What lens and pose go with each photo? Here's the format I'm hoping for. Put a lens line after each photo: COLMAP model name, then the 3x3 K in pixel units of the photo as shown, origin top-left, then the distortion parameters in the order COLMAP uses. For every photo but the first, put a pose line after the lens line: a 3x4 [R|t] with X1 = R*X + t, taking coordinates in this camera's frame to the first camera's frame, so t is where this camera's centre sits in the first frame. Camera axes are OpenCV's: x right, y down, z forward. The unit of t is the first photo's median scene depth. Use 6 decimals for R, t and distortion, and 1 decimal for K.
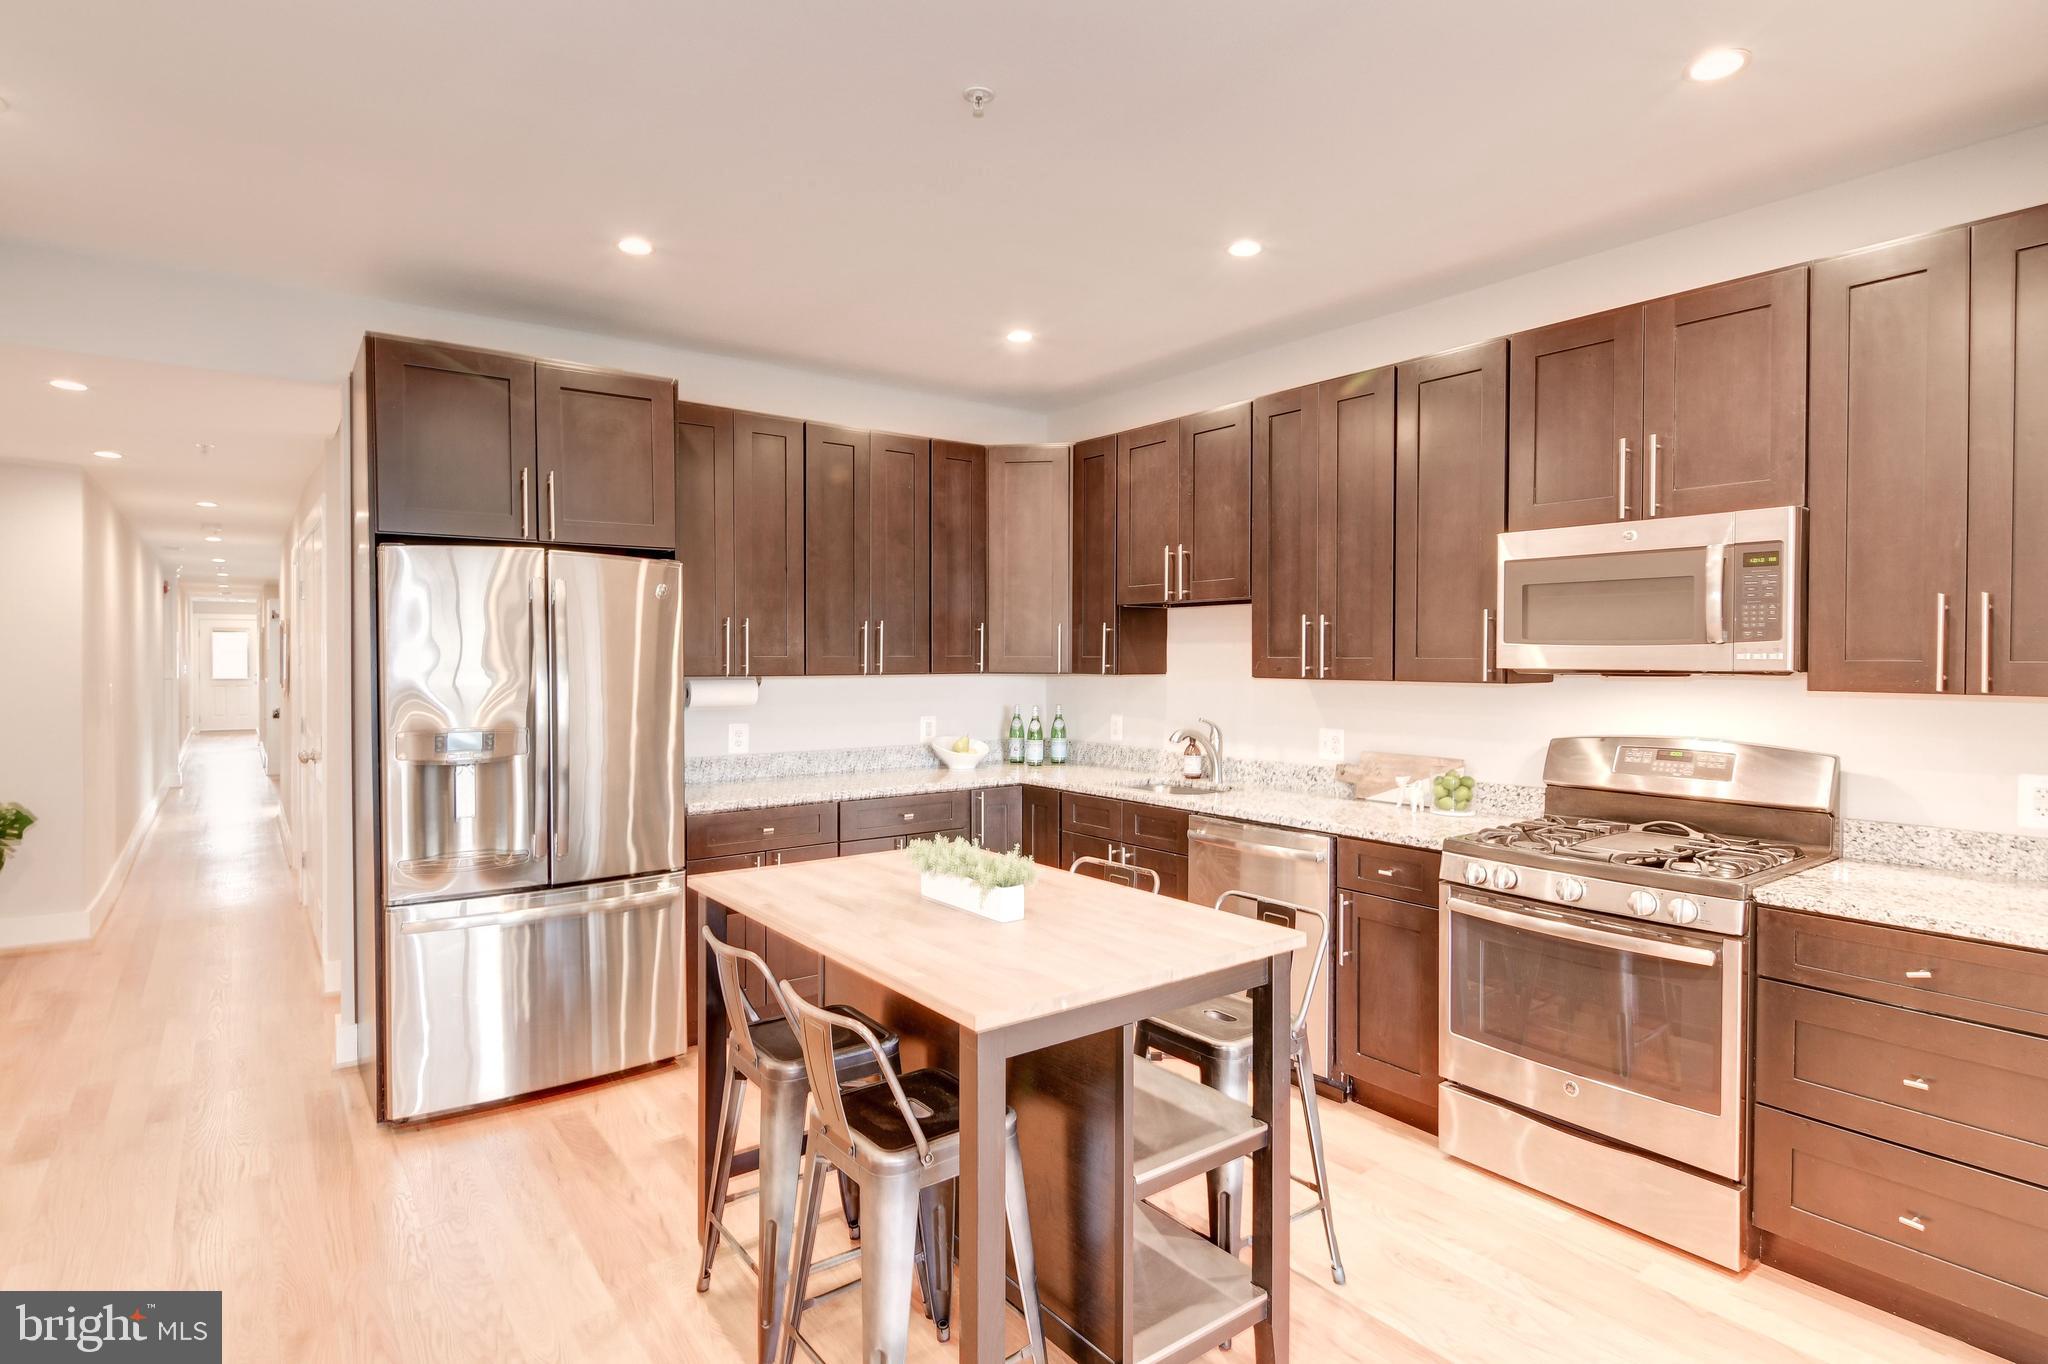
lens RADIAL K [[1031.5, 0, 1006.8], [0, 1031.5, 674.0], [0, 0, 1]] dist [0.006240, -0.008892]
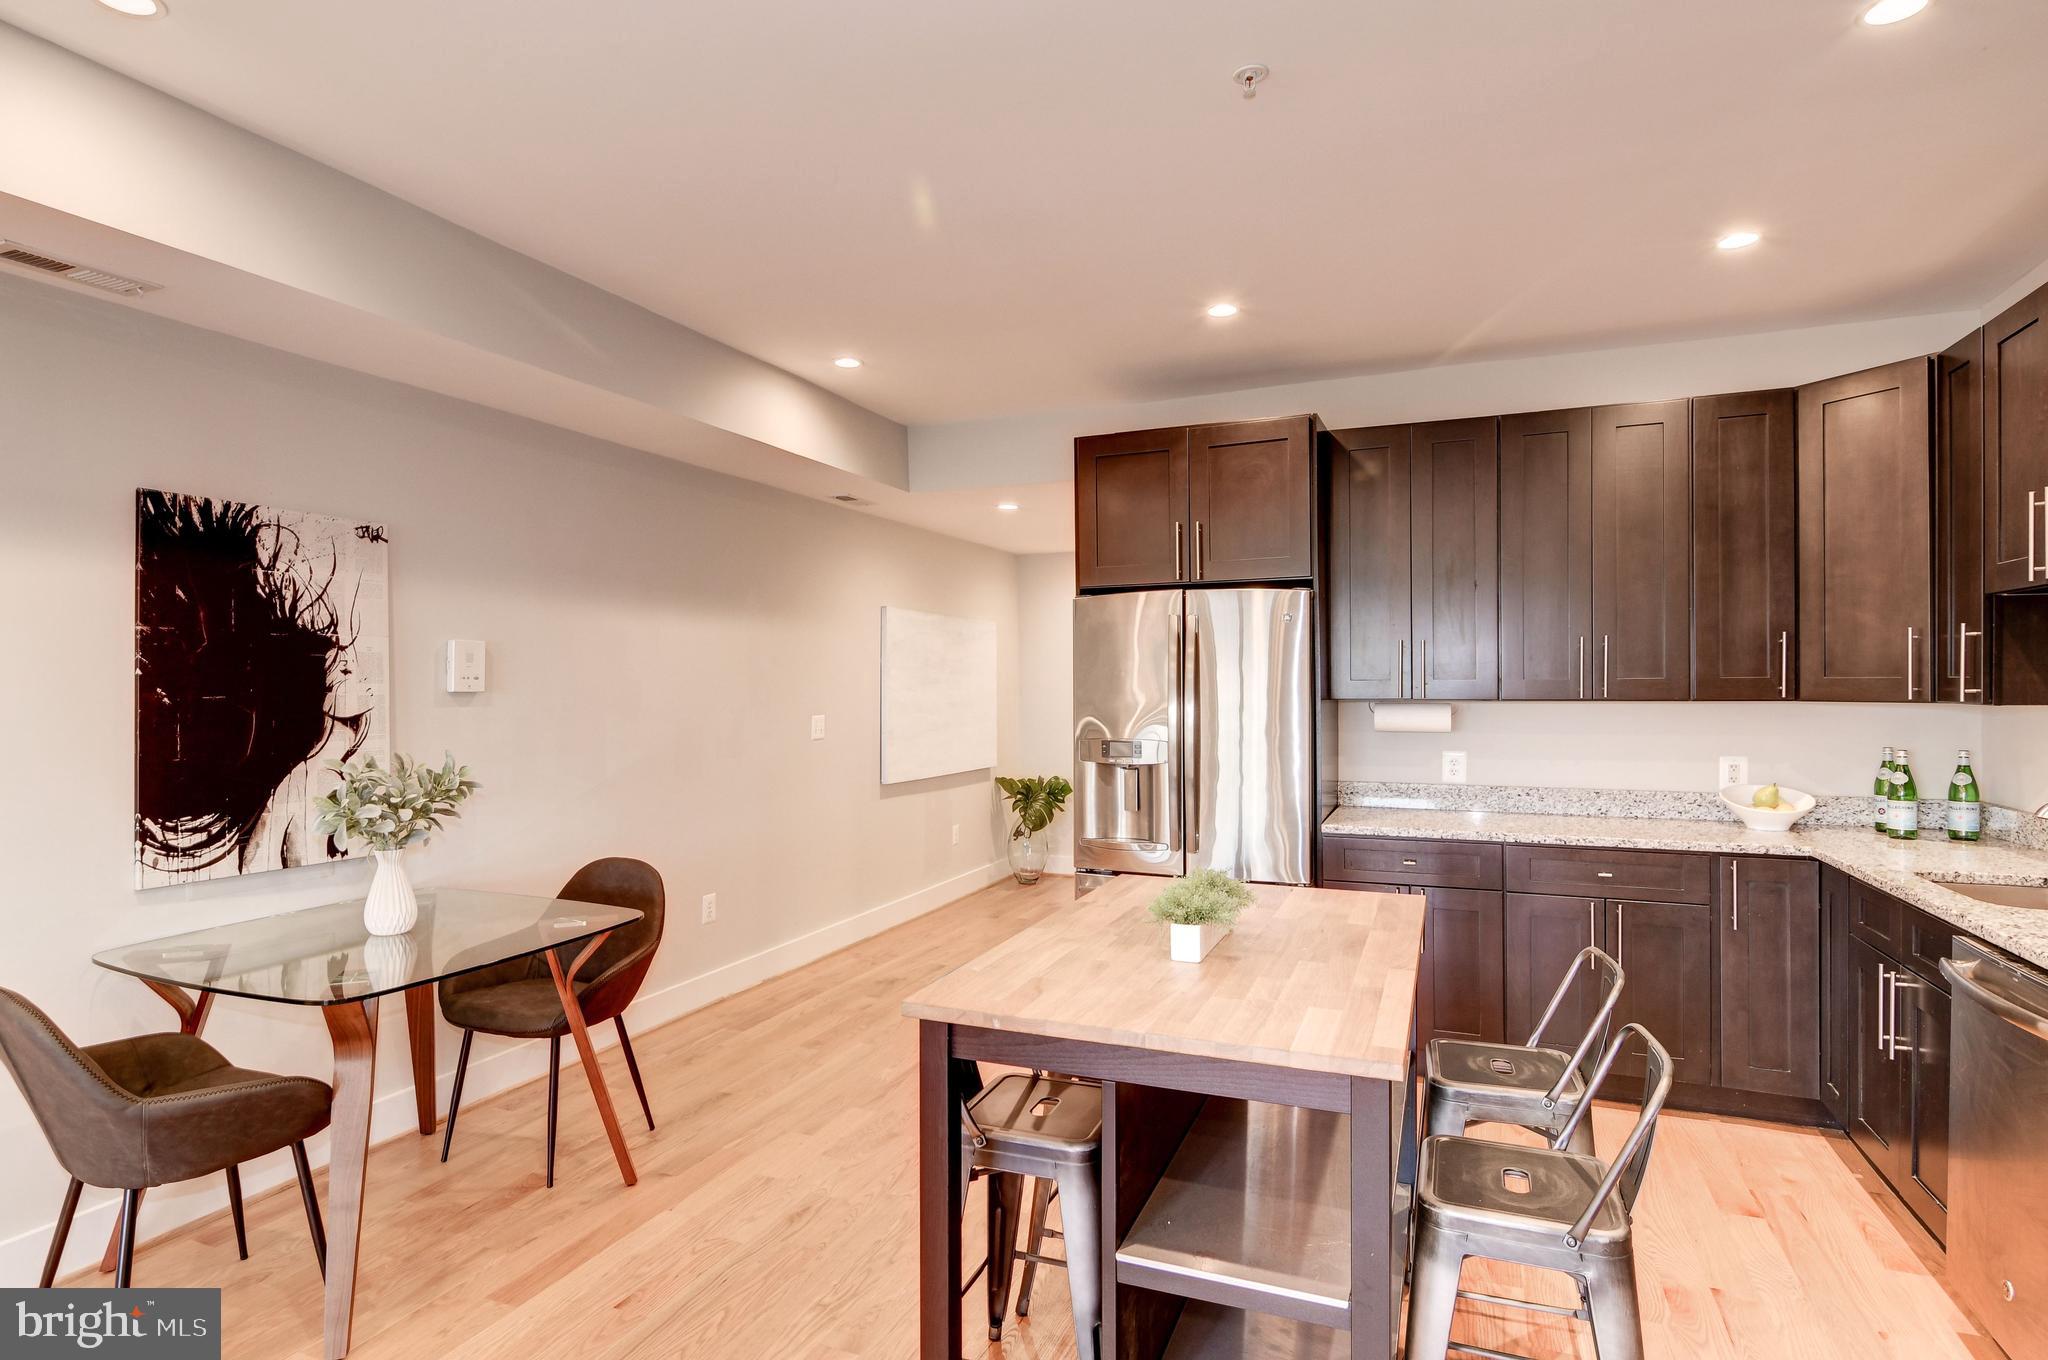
lens RADIAL K [[1031.5, 0, 1041.2], [0, 1031.5, 686.6], [0, 0, 1]] dist [0.006240, -0.008892]
pose [[0.527217, -0.000622, -0.849730, 0.418915], [-0.009054, 0.999939, -0.006349, -0.001095], [0.849682, 0.011040, 0.527180, 0.224886]]
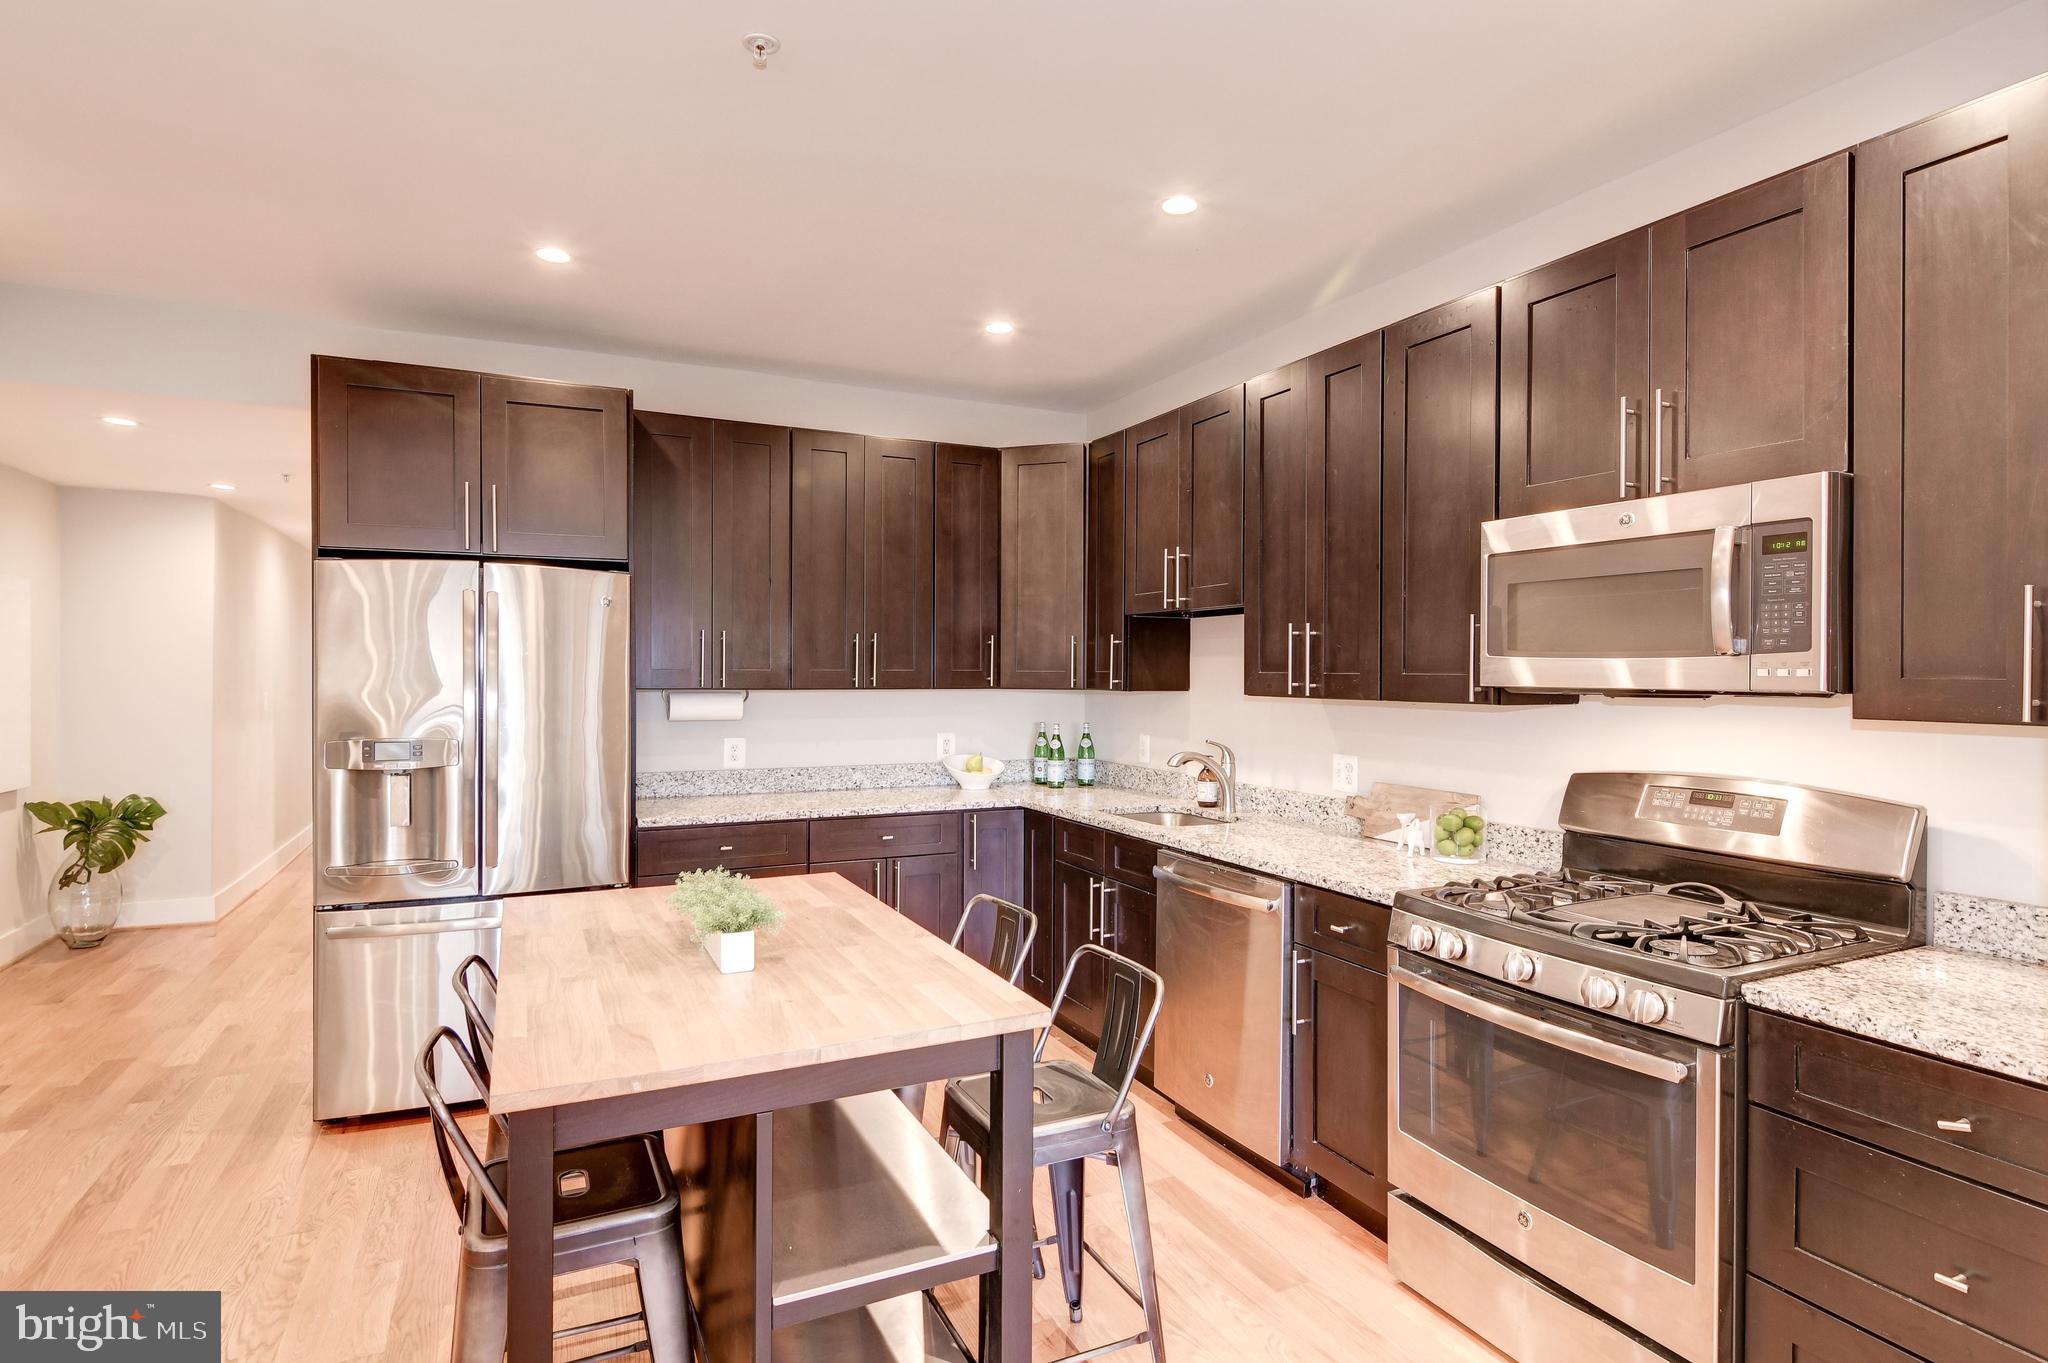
lens RADIAL K [[1031.5, 0, 1004.9], [0, 1031.5, 676.1], [0, 0, 1]] dist [0.006240, -0.008892]
pose [[0.980377, 0.005021, -0.197068, 0.227507], [-0.007352, 0.999911, -0.011101, -0.001325], [0.196995, 0.012332, 0.980327, 0.106134]]
